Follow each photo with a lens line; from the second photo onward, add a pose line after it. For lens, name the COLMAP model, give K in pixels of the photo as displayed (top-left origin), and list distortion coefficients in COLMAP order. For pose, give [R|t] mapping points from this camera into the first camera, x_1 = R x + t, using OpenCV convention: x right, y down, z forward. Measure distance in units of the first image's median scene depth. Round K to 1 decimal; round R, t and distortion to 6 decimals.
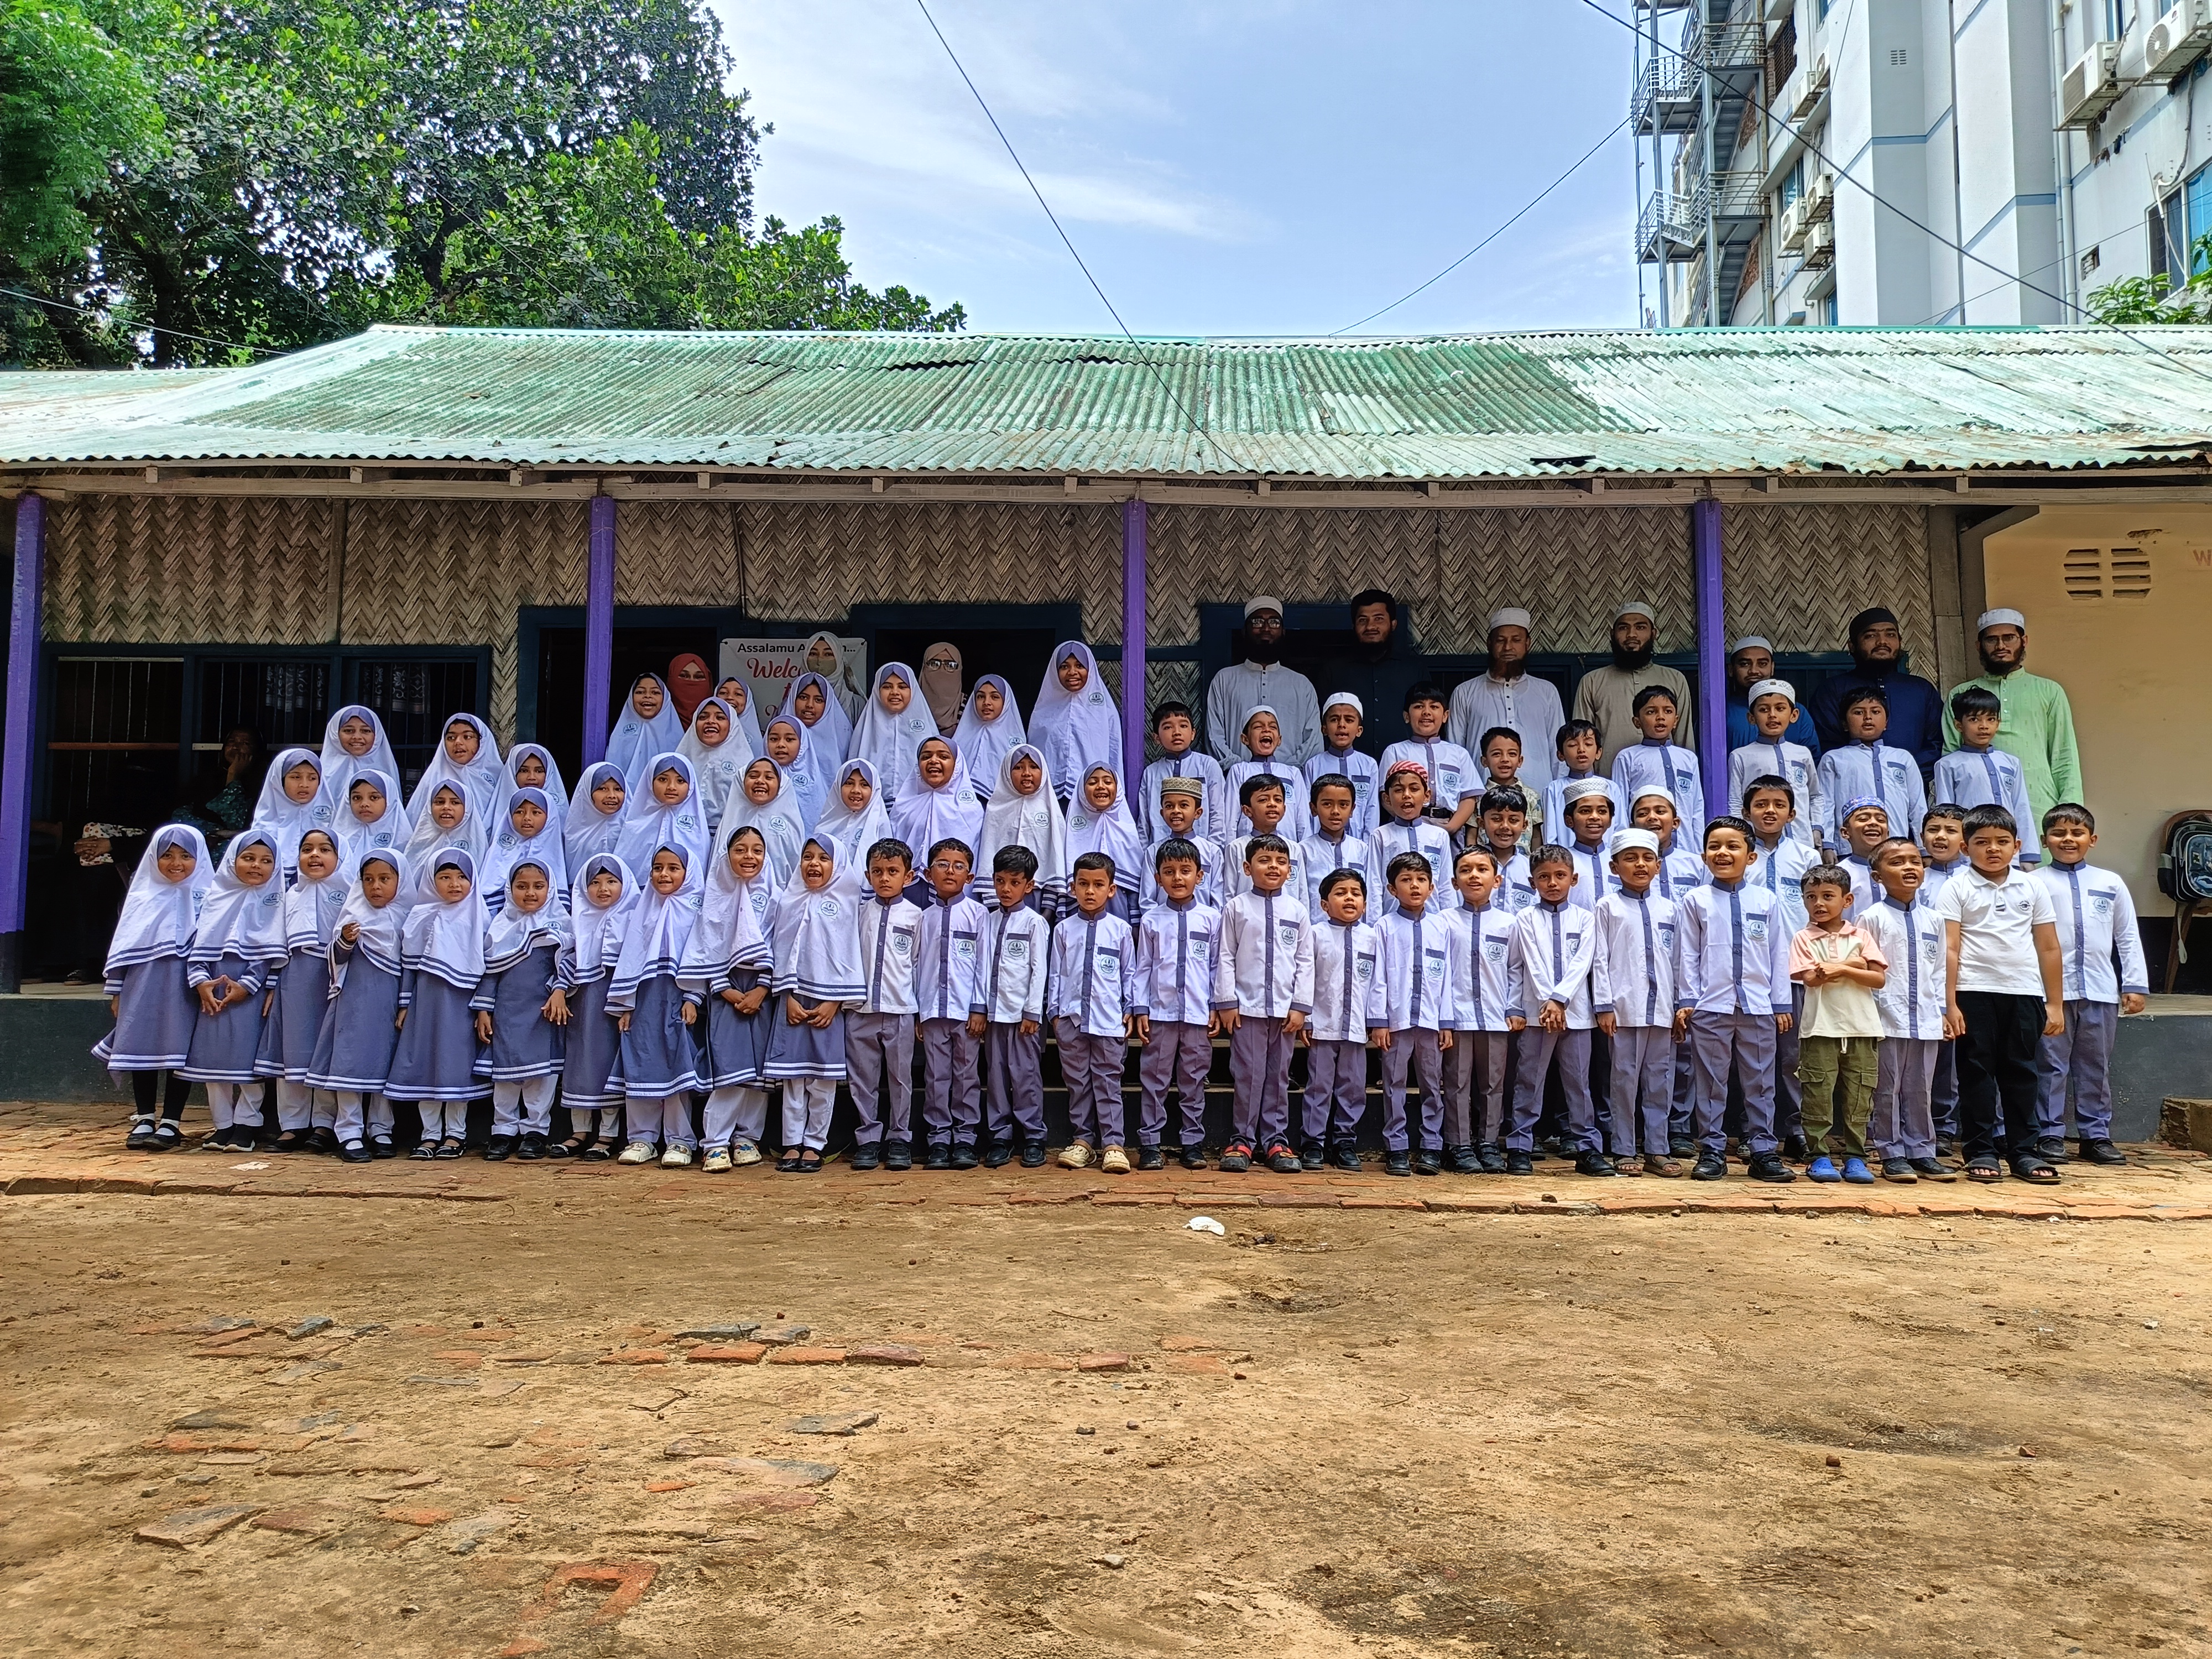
lens RADIAL K [[1531.1, 0, 1112.7], [0, 1531.1, 840.3], [0, 0, 1]] dist [0.075562, -0.109524]
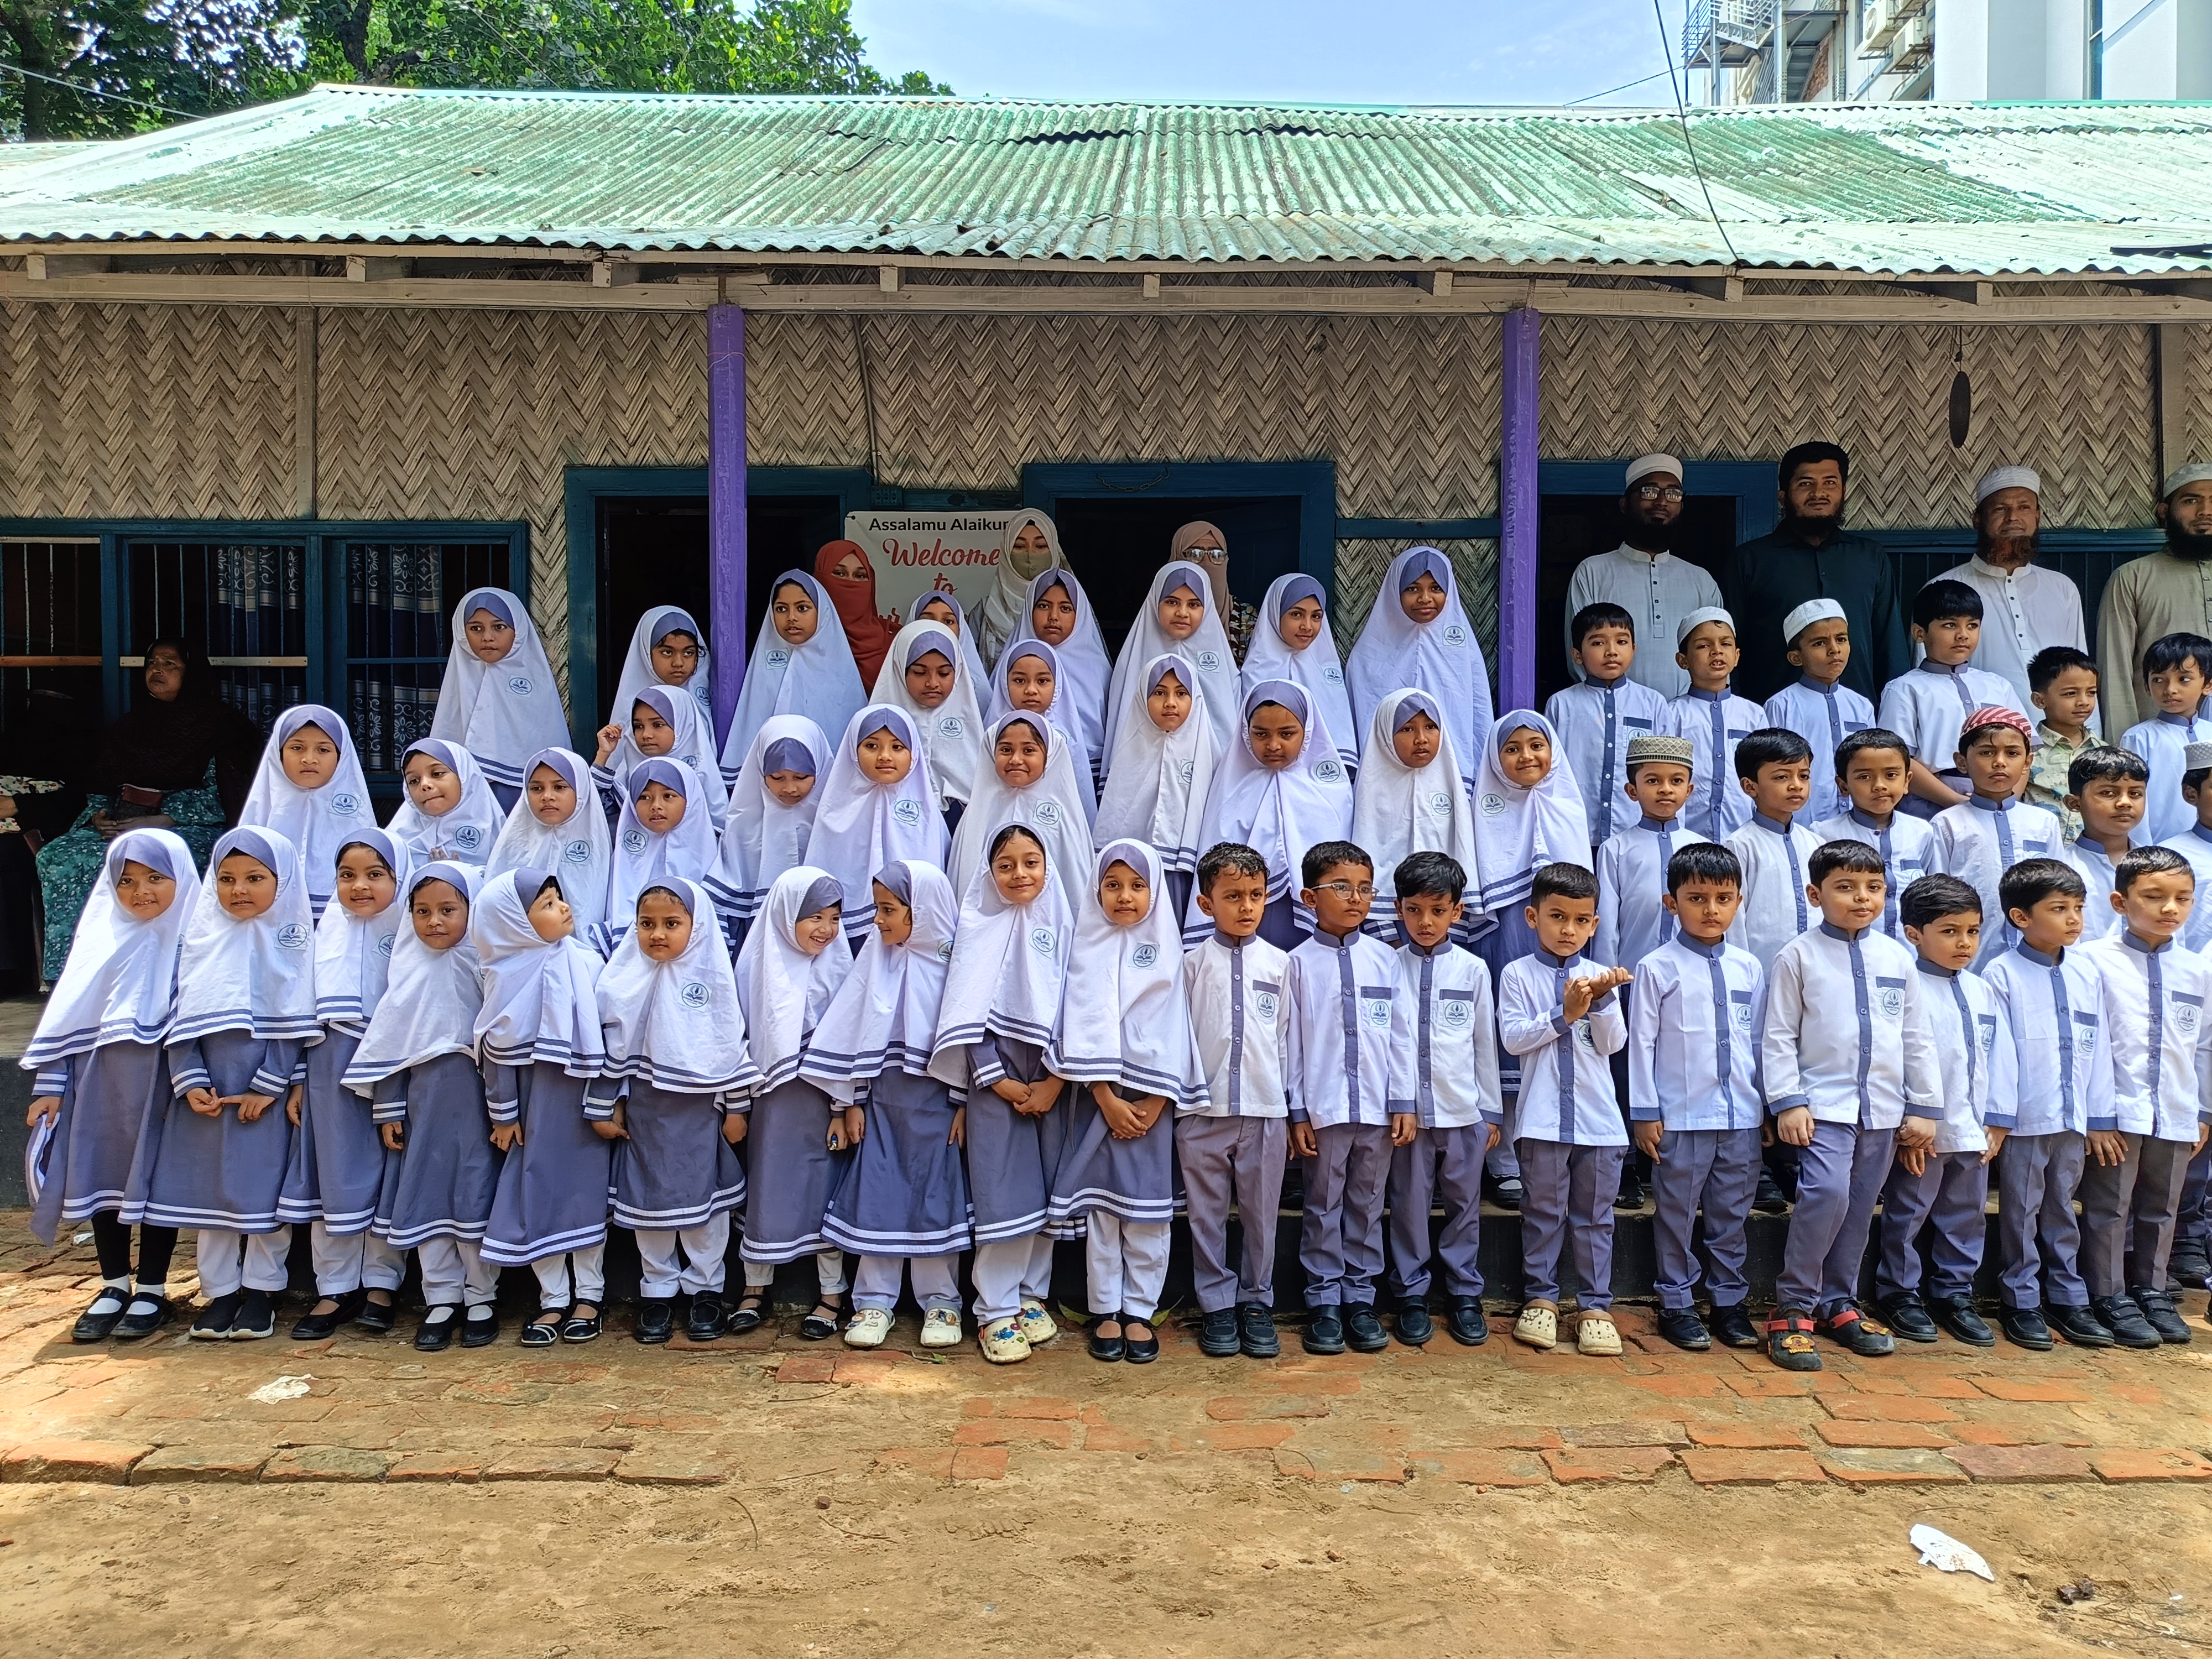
lens RADIAL K [[1529.6, 0, 1107.3], [0, 1529.6, 841.8], [0, 0, 1]] dist [0.048278, -0.050119]
pose [[0.999267, -0.009188, 0.037166, -0.158461], [0.005437, 0.994993, 0.099794, -0.046603], [-0.037896, -0.099519, 0.994314, 0.252241]]
